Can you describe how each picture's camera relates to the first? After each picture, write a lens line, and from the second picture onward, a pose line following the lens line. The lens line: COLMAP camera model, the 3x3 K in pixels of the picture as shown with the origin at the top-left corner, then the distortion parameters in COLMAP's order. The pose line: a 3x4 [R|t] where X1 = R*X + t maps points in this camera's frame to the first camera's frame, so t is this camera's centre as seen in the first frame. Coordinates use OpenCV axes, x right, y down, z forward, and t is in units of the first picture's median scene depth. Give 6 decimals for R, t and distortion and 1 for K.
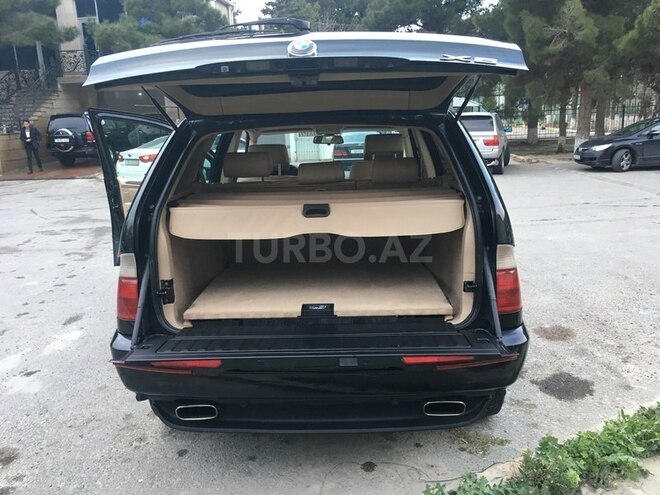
lens RADIAL K [[556.4, 0, 331.2], [0, 556.4, 245.2], [0, 0, 1]] dist [0.050532, -0.052292]
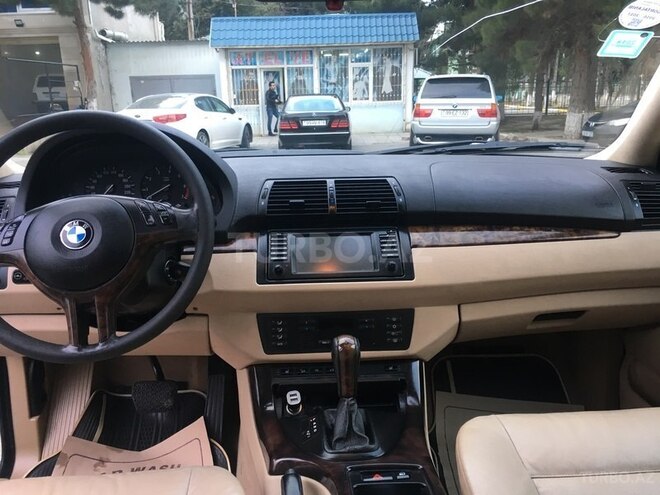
lens RADIAL K [[556.4, 0, 328.1], [0, 556.4, 248.0], [0, 0, 1]] dist [0.050532, -0.052292]
pose [[0.995028, -0.010422, 0.099046, -0.024477], [0.006204, 0.999064, 0.042802, -0.117513], [-0.099399, -0.041975, 0.994162, 0.879588]]
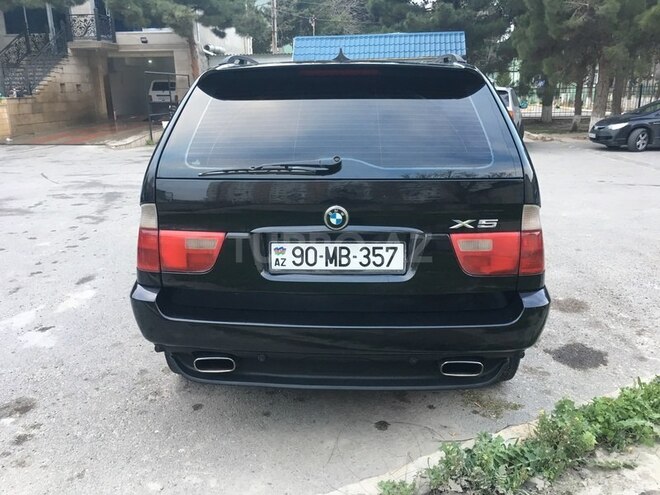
lens RADIAL K [[556.4, 0, 330.5], [0, 556.4, 245.9], [0, 0, 1]] dist [0.050532, -0.052292]
pose [[0.999526, 0.028558, -0.011490, -0.015408], [-0.028023, 0.998623, 0.044339, 0.019943], [0.012740, -0.043996, 0.998950, 0.005125]]
